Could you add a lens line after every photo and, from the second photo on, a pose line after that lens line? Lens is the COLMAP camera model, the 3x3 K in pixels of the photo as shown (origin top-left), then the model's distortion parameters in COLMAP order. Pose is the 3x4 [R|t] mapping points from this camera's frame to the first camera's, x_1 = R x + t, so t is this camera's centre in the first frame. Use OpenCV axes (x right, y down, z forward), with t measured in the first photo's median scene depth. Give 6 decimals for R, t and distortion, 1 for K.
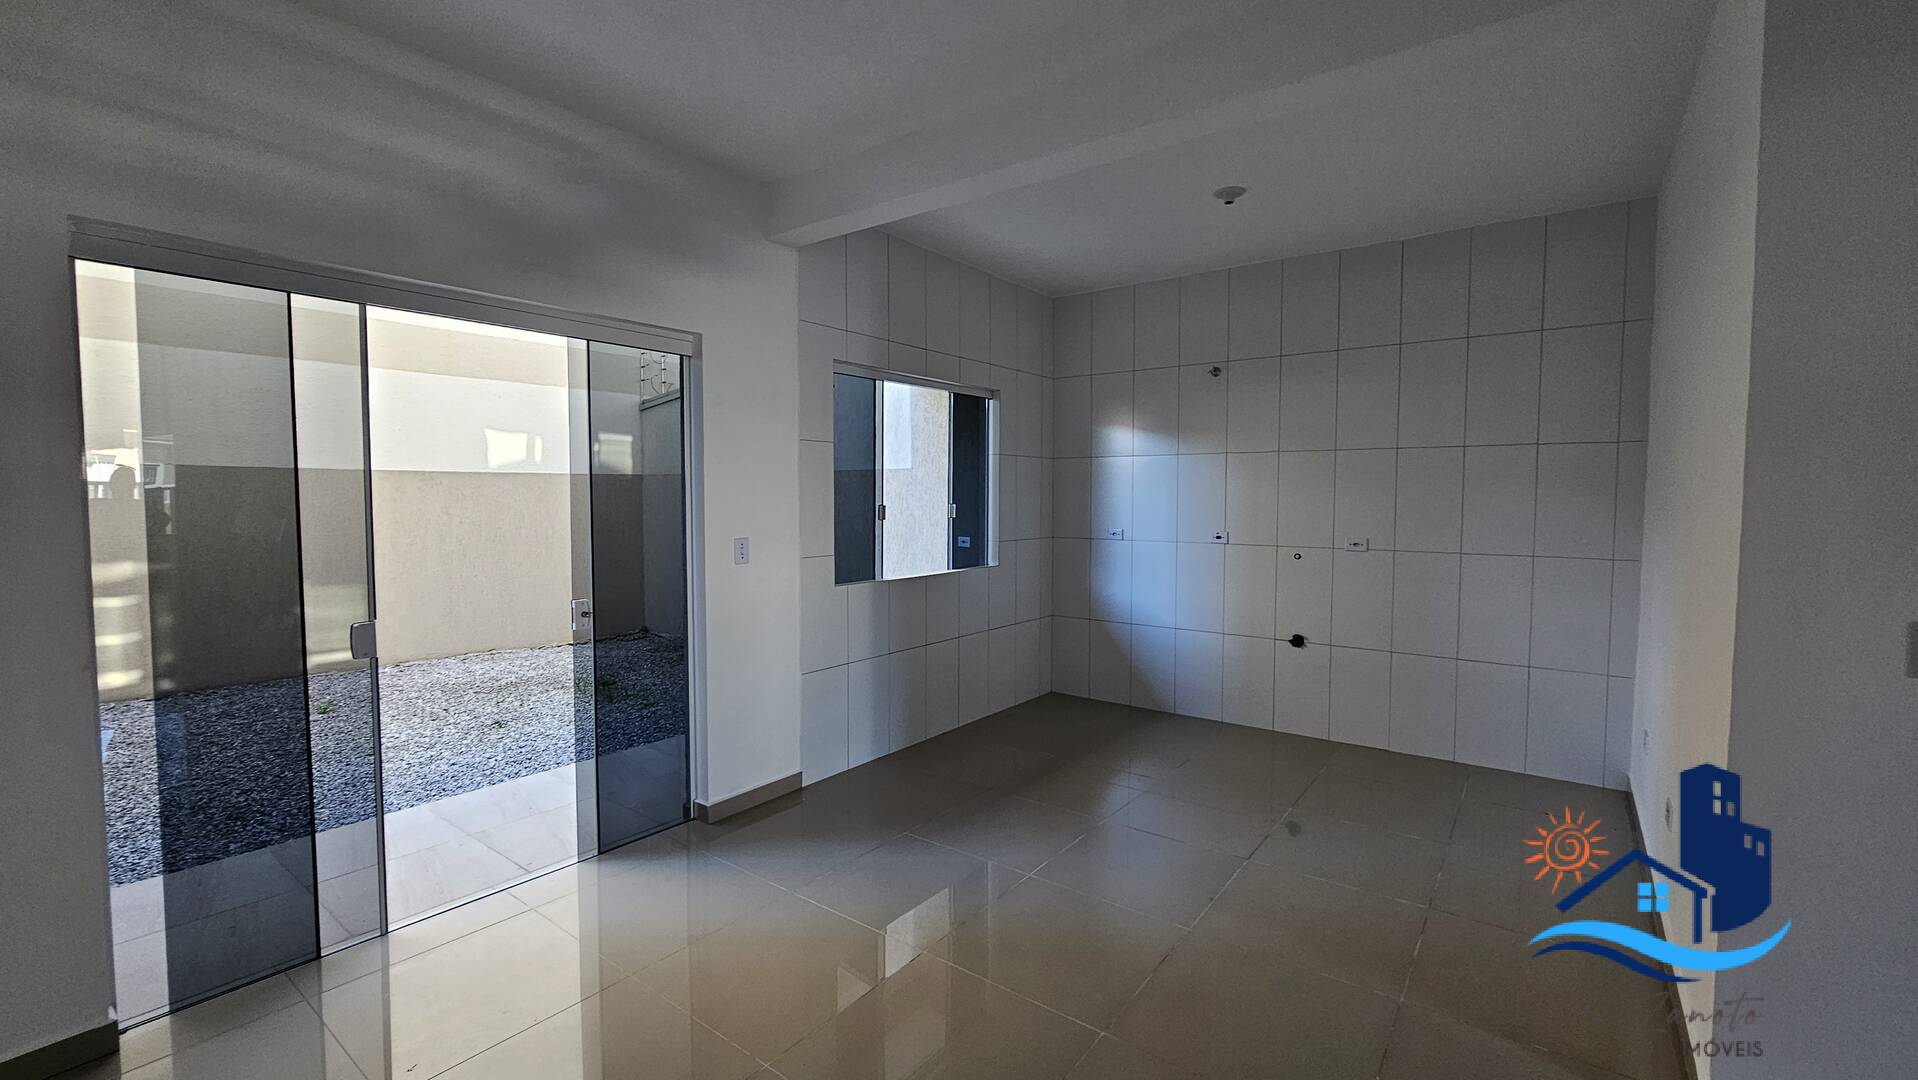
lens RADIAL K [[793.4, 0, 959.0], [0, 793.4, 540.0], [0, 0, 1]] dist [-0.000140, -0.000025]
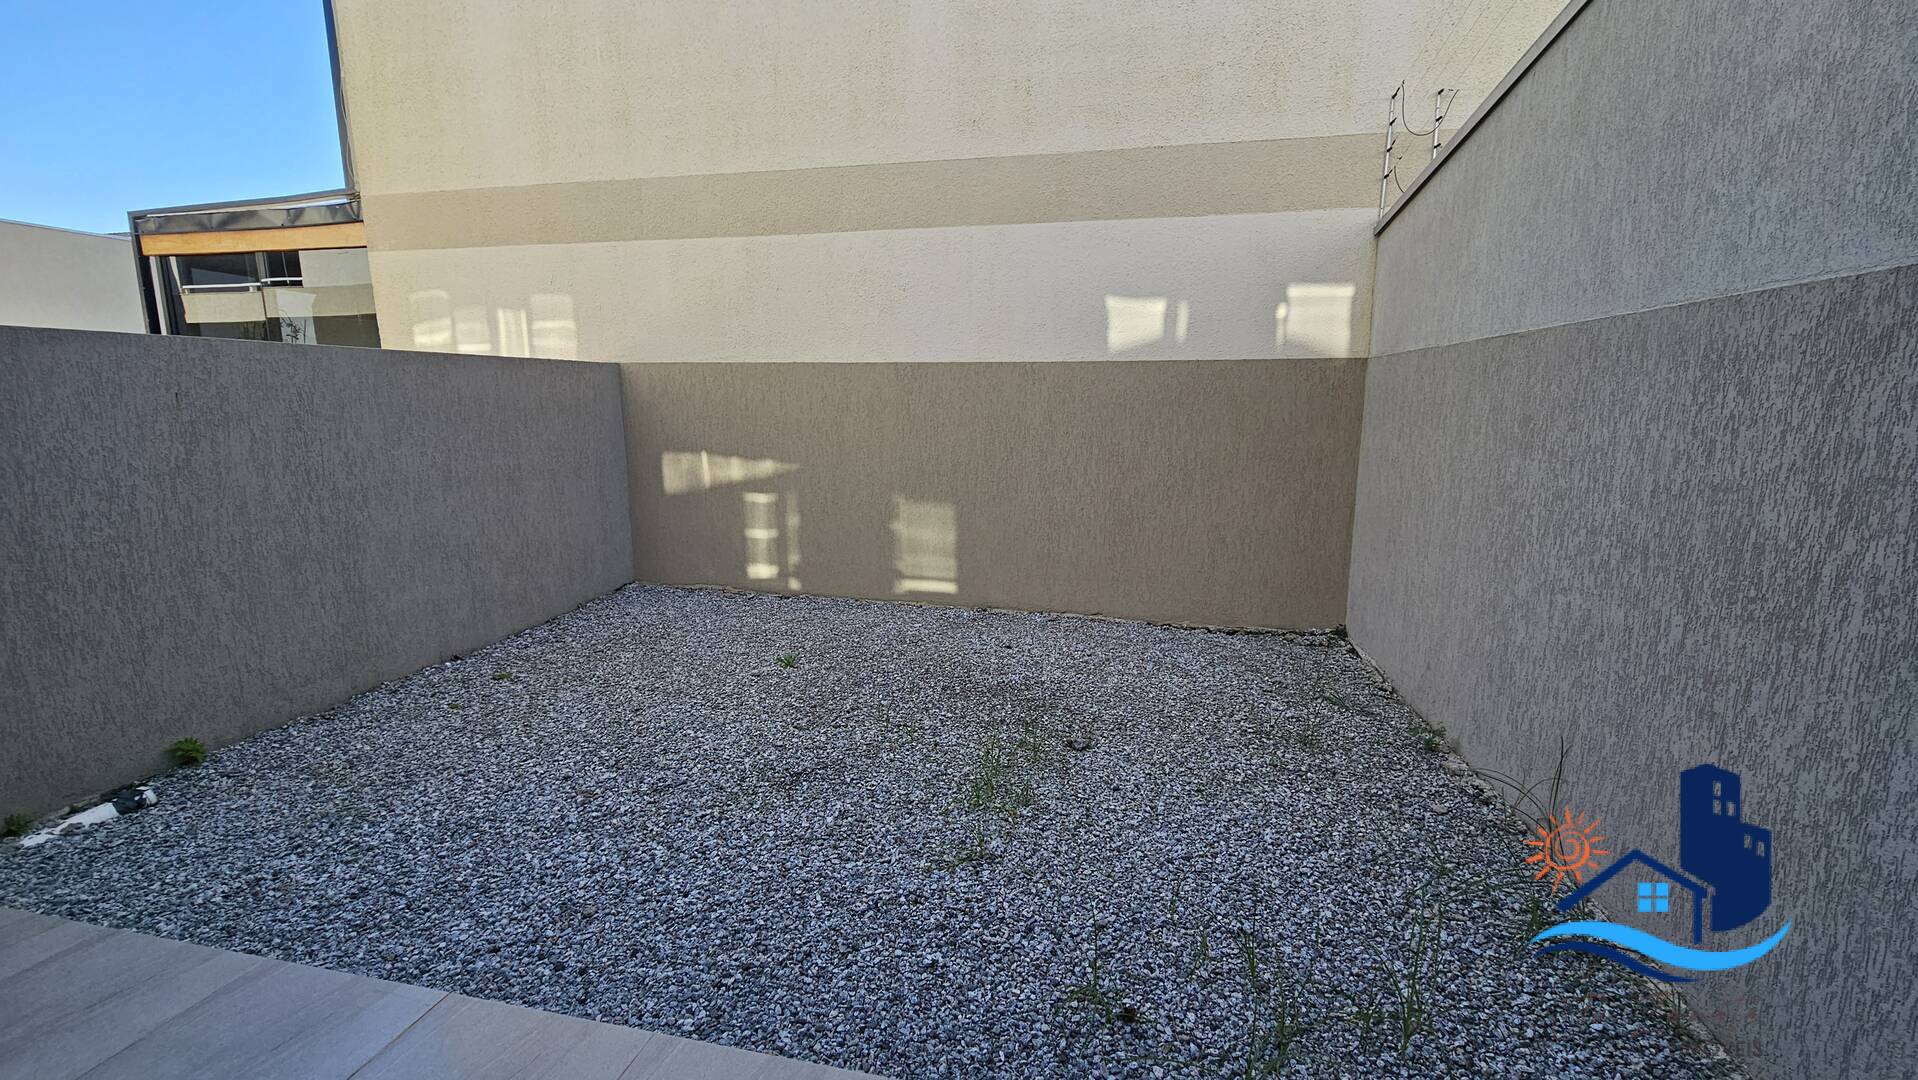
lens RADIAL K [[793.4, 0, 959.0], [0, 793.4, 540.0], [0, 0, 1]] dist [-0.000140, -0.000025]
pose [[0.424693, 0.164637, -0.890242, -0.011670], [-0.053037, 0.986162, 0.157075, -0.031435], [0.903783, -0.019493, 0.427548, 0.547768]]
